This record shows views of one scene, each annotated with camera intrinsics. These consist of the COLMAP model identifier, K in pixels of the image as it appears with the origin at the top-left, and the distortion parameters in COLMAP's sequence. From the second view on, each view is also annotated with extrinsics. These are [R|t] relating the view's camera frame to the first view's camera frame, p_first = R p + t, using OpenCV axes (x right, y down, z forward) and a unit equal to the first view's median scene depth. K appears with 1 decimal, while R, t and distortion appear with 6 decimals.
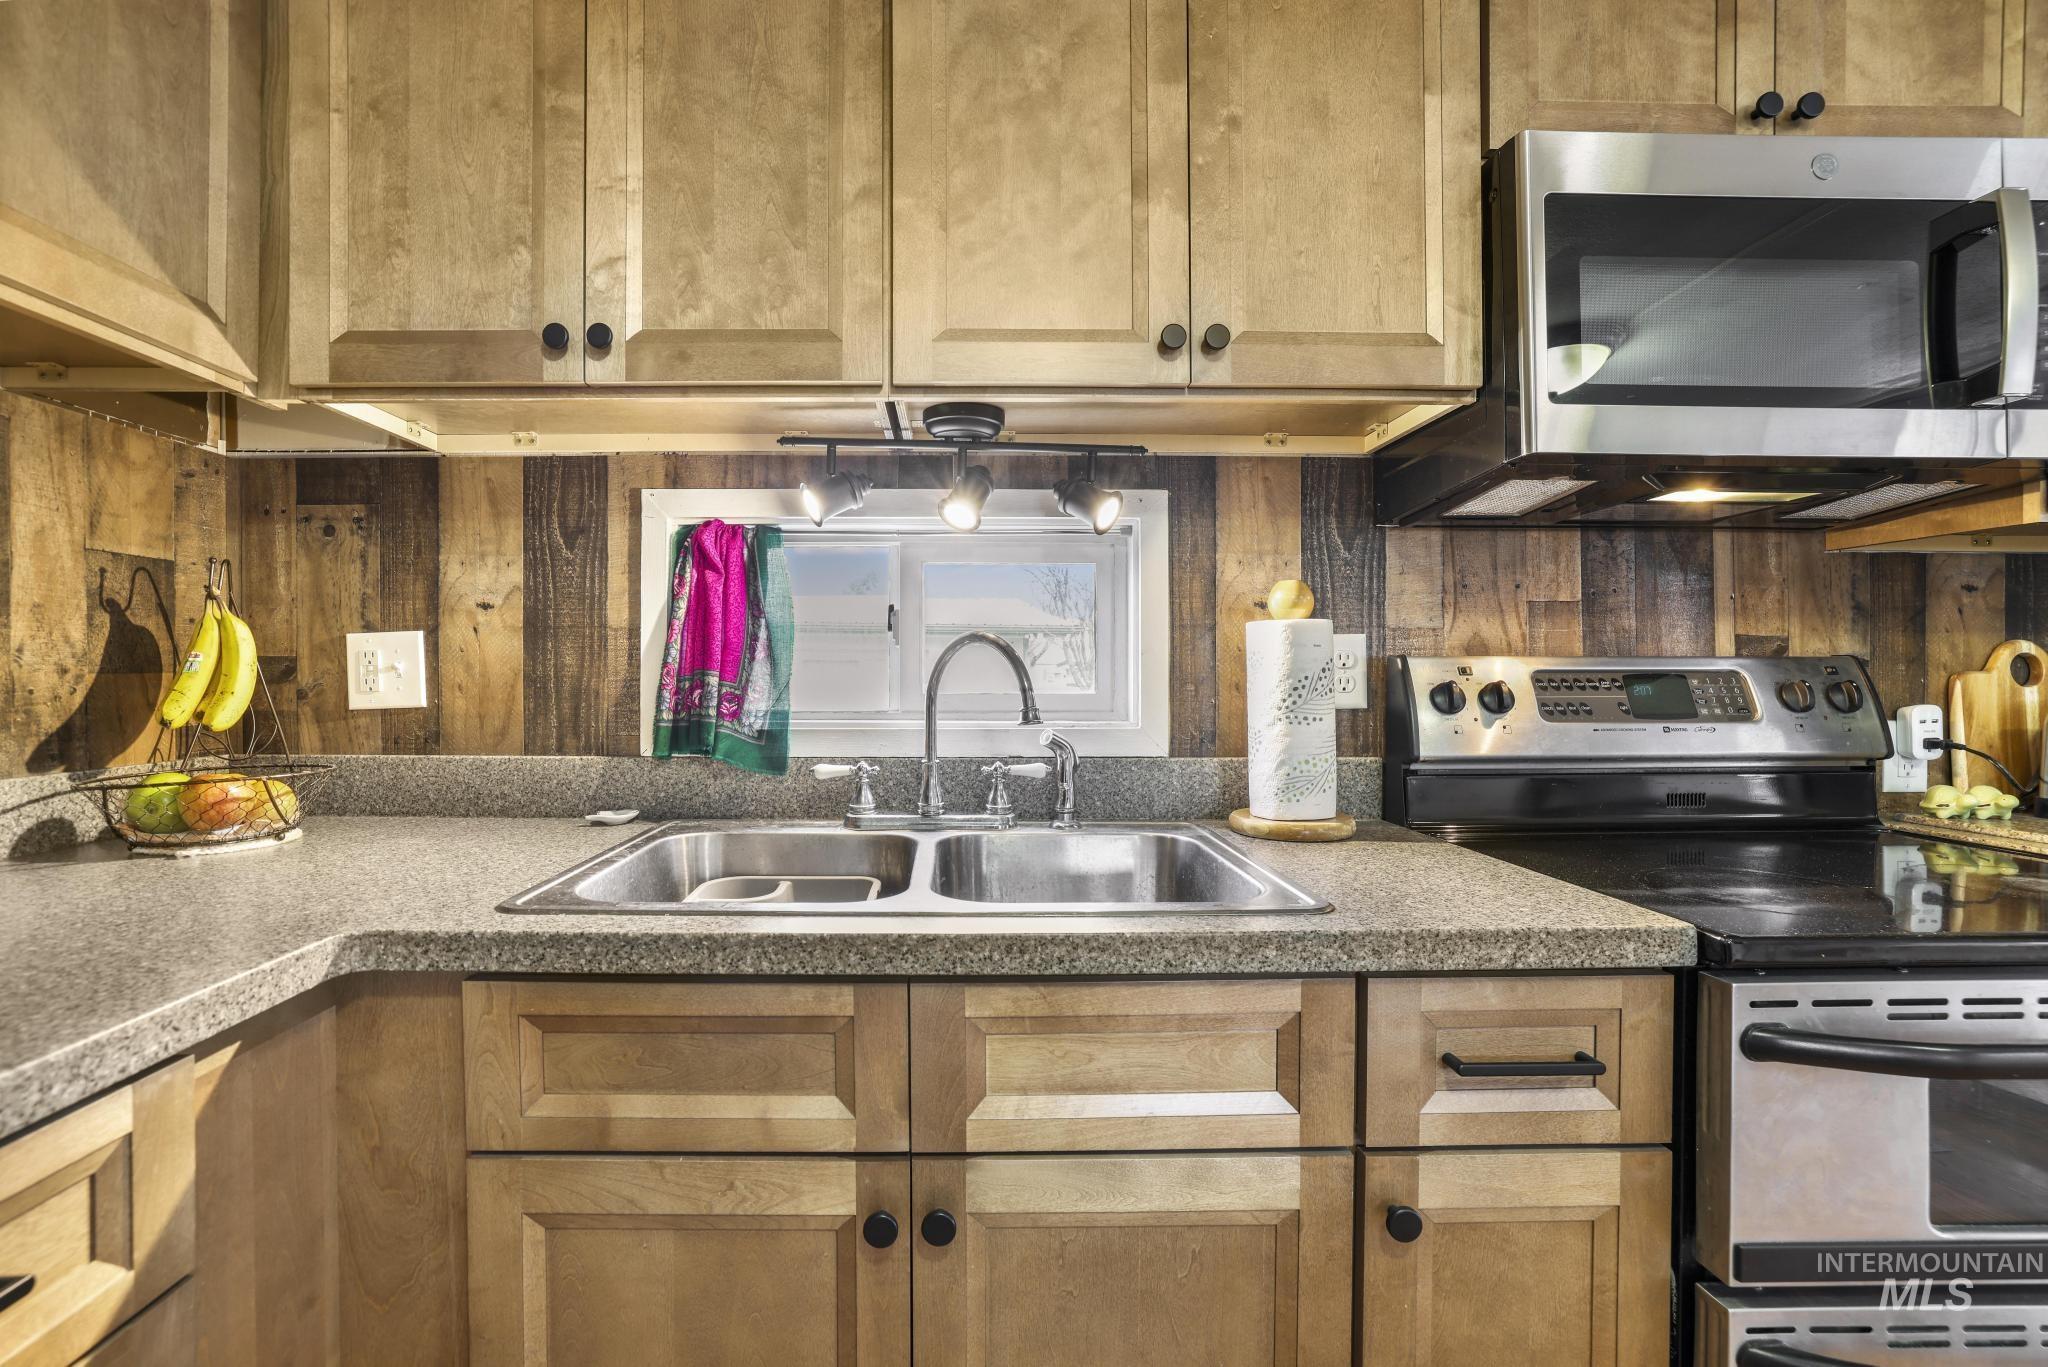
lens RADIAL K [[916.0, 0, 966.9], [0, 916.0, 680.0], [0, 0, 1]] dist [-0.043646, 0.015212]
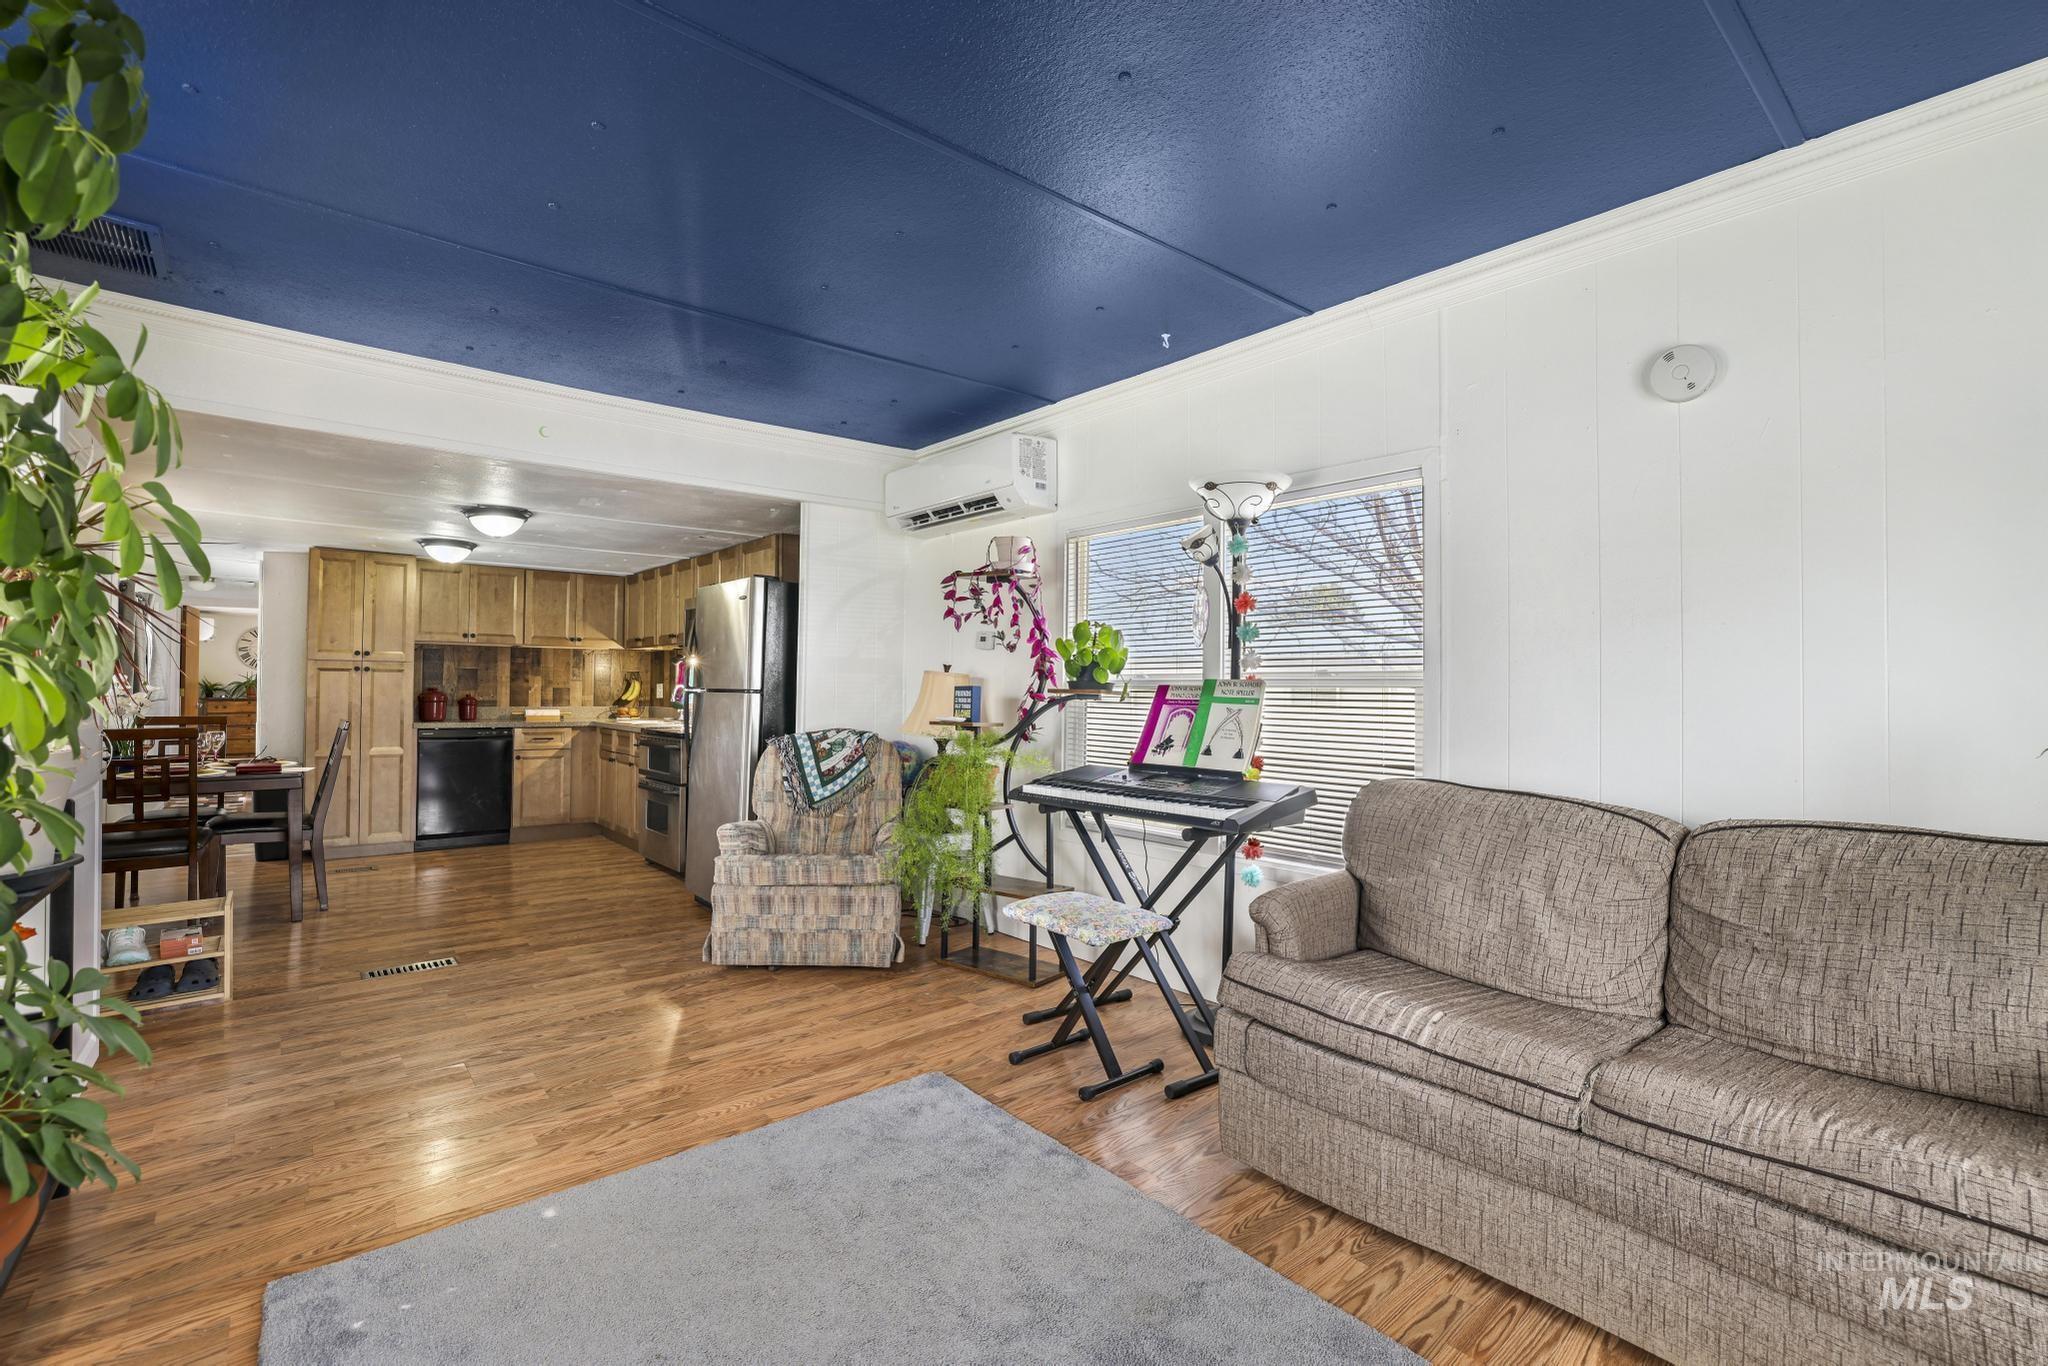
lens RADIAL K [[894.0, 0, 1024.0], [0, 894.0, 683.0], [0, 0, 1]] dist [-0.047702, 0.016882]
pose [[0.650119, 0.005903, -0.759809, 5.713900], [-0.021428, 0.999715, -0.010568, -0.061338], [0.759530, 0.023152, 0.650060, -0.937920]]
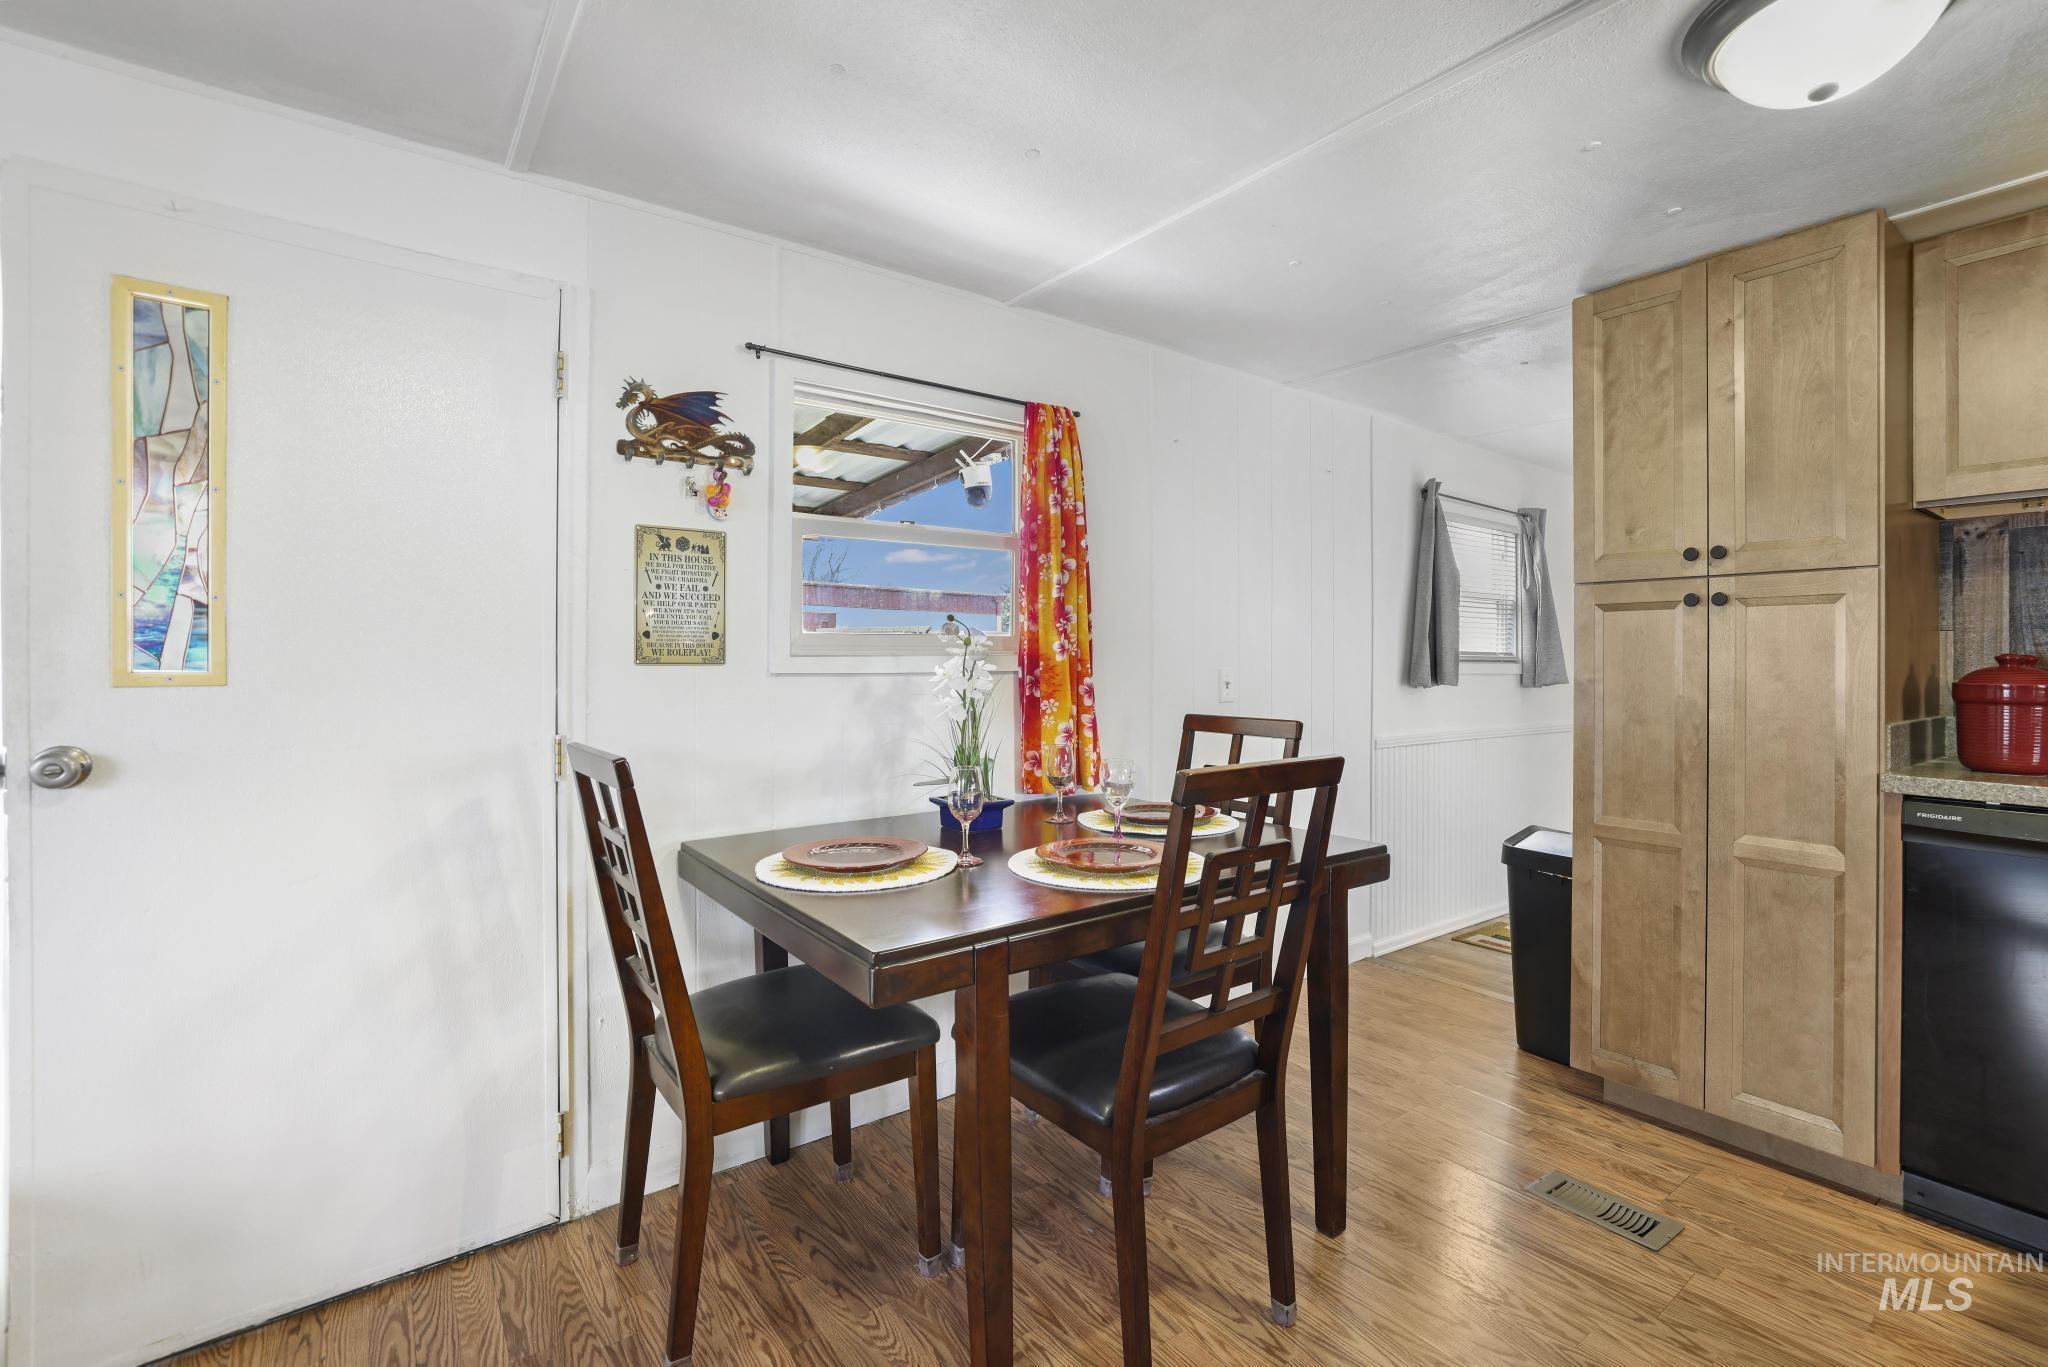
lens RADIAL K [[906.6, 0, 1028.8], [0, 906.6, 662.1], [0, 0, 1]] dist [-0.042380, 0.017164]
pose [[-0.804711, -0.000627, -0.593666, 1.606255], [-0.007594, 0.999928, 0.009238, 0.000430], [0.593618, 0.011943, -0.804658, 0.030432]]
